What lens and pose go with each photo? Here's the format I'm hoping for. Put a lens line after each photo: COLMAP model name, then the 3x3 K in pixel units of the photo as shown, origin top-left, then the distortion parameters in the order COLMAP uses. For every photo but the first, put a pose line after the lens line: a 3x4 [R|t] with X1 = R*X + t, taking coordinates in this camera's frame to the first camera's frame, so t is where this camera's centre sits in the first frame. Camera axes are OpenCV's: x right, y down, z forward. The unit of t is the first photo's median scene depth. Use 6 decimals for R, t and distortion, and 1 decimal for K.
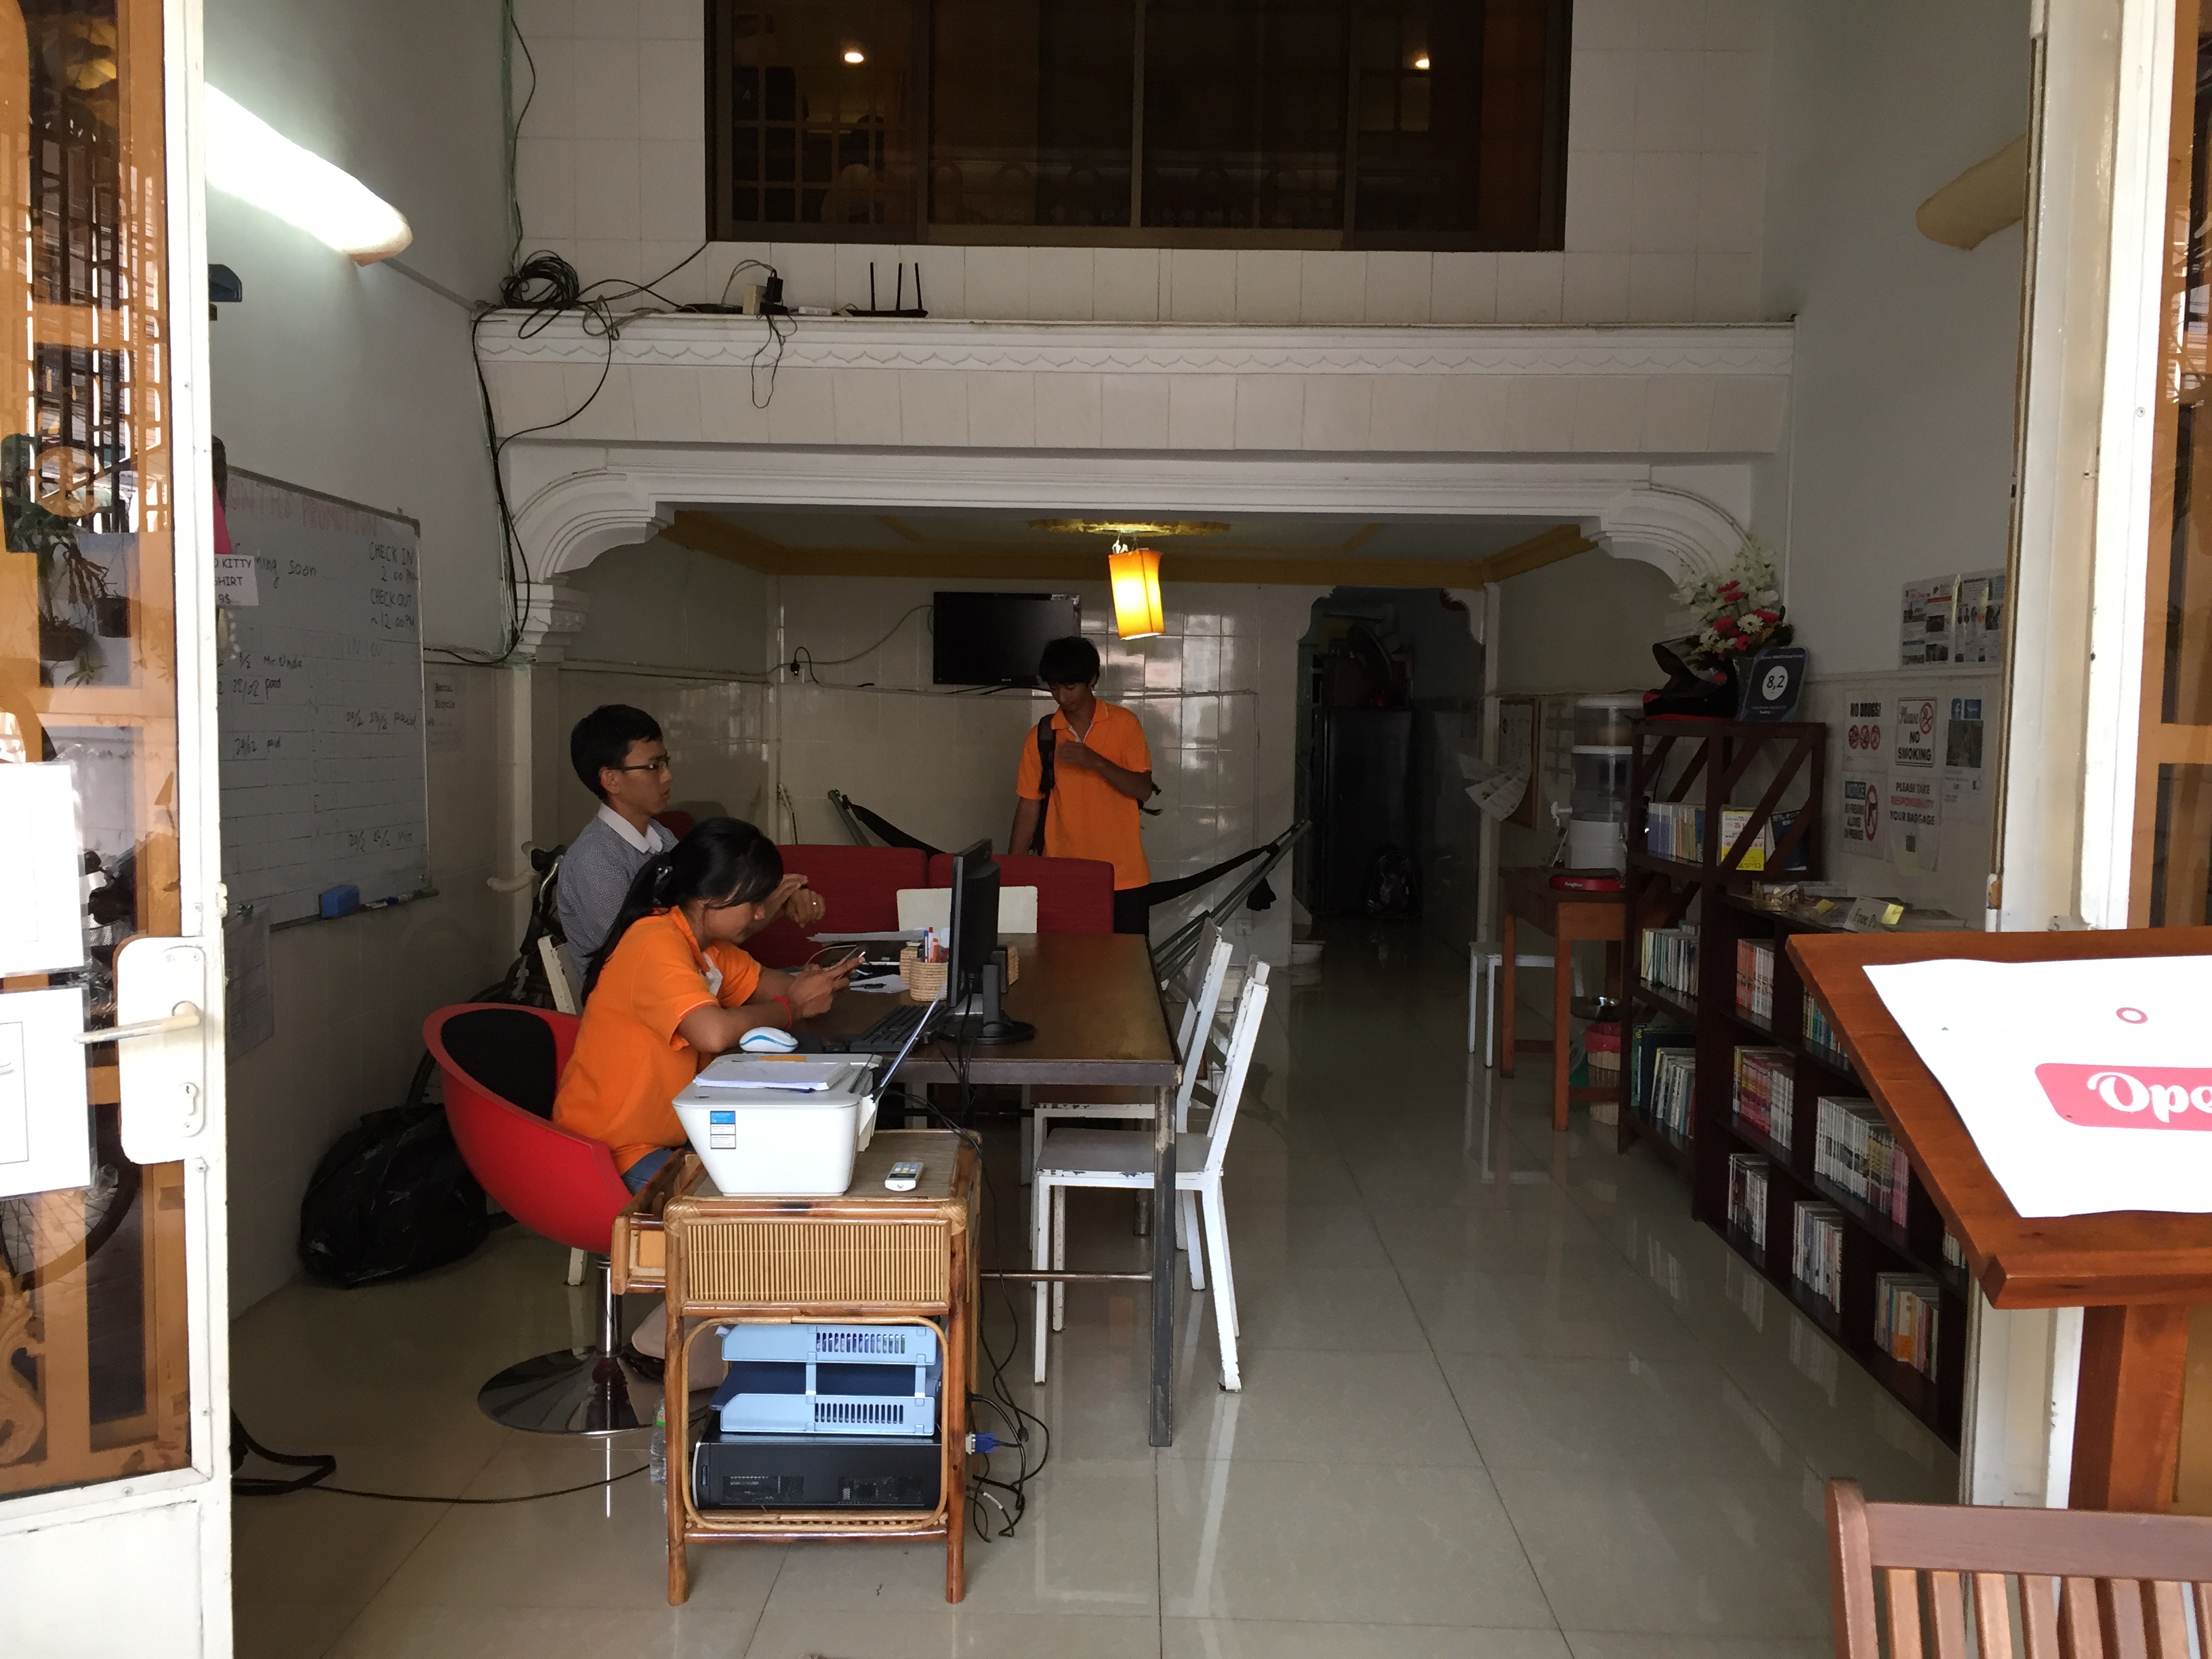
lens RADIAL K [[1914.2, 0, 1105.3], [0, 1914.2, 830.7], [0, 0, 1]] dist [0.029242, -0.020082]
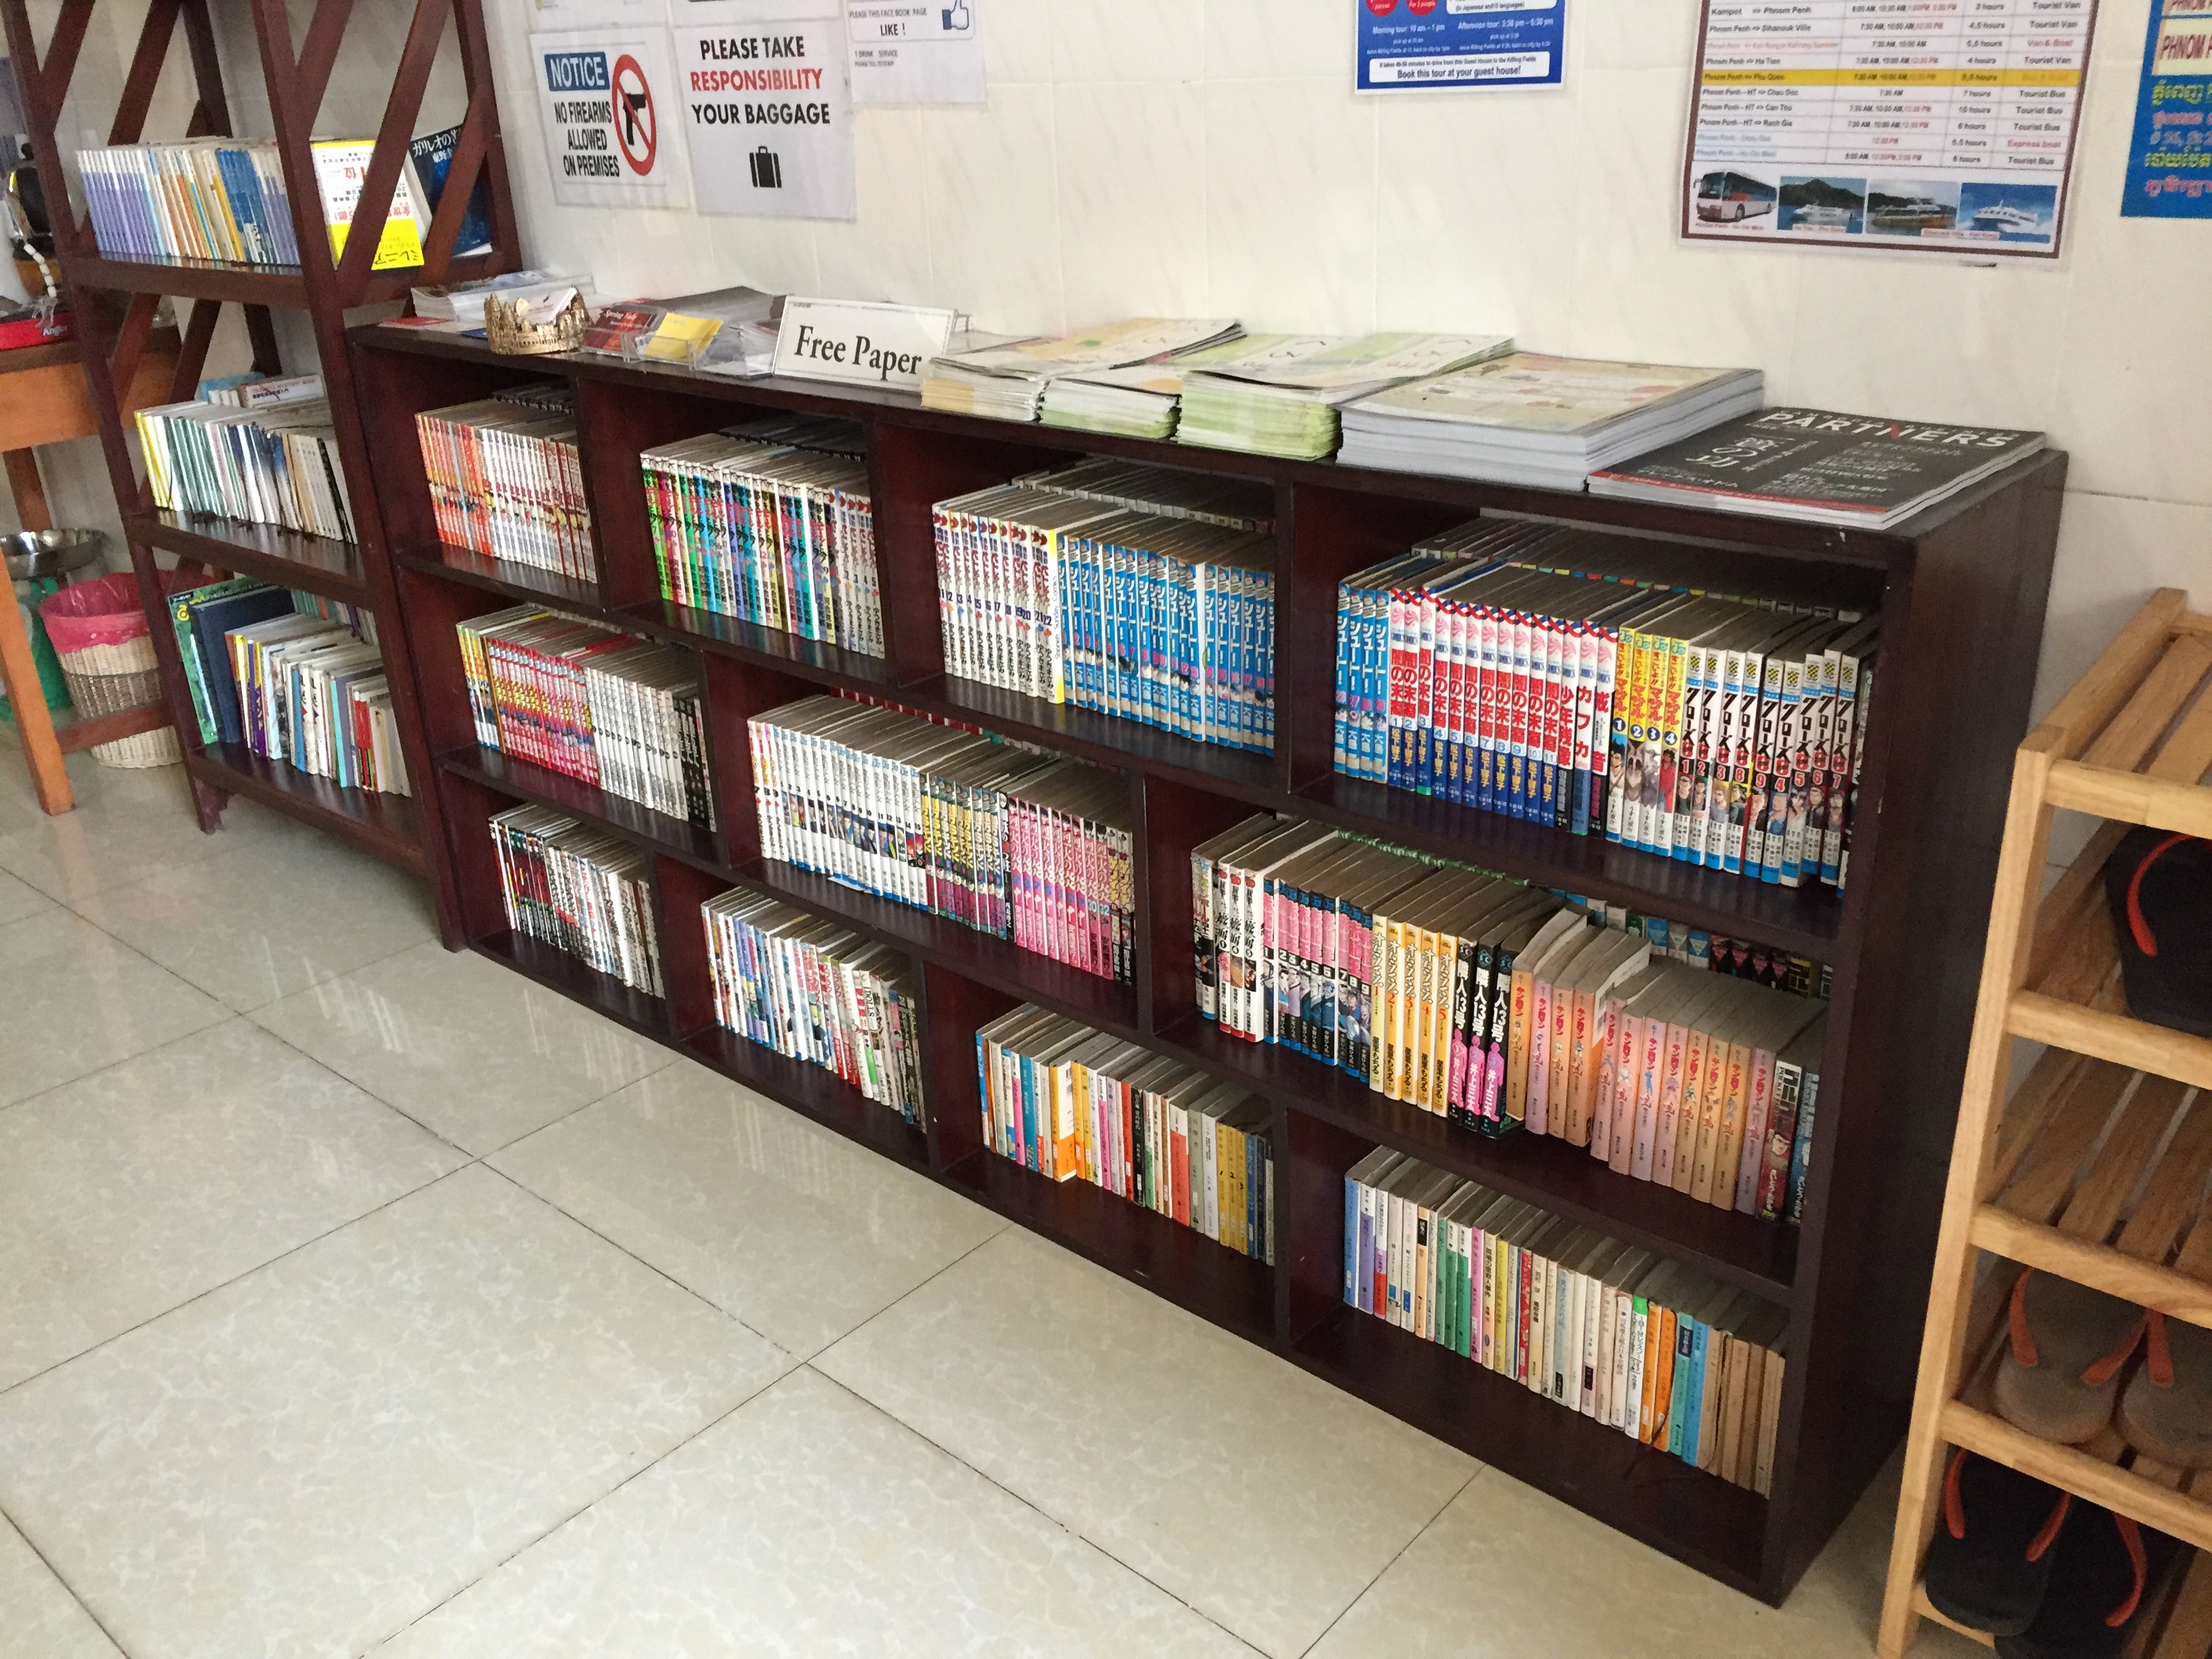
lens RADIAL K [[1914.2, 0, 1097.7], [0, 1914.2, 837.1], [0, 0, 1]] dist [0.029242, -0.020082]
pose [[0.653835, -0.335273, 0.678301, 0.072515], [0.101110, 0.927143, 0.360808, -0.003634], [-0.749851, -0.167326, 0.640098, 0.538641]]
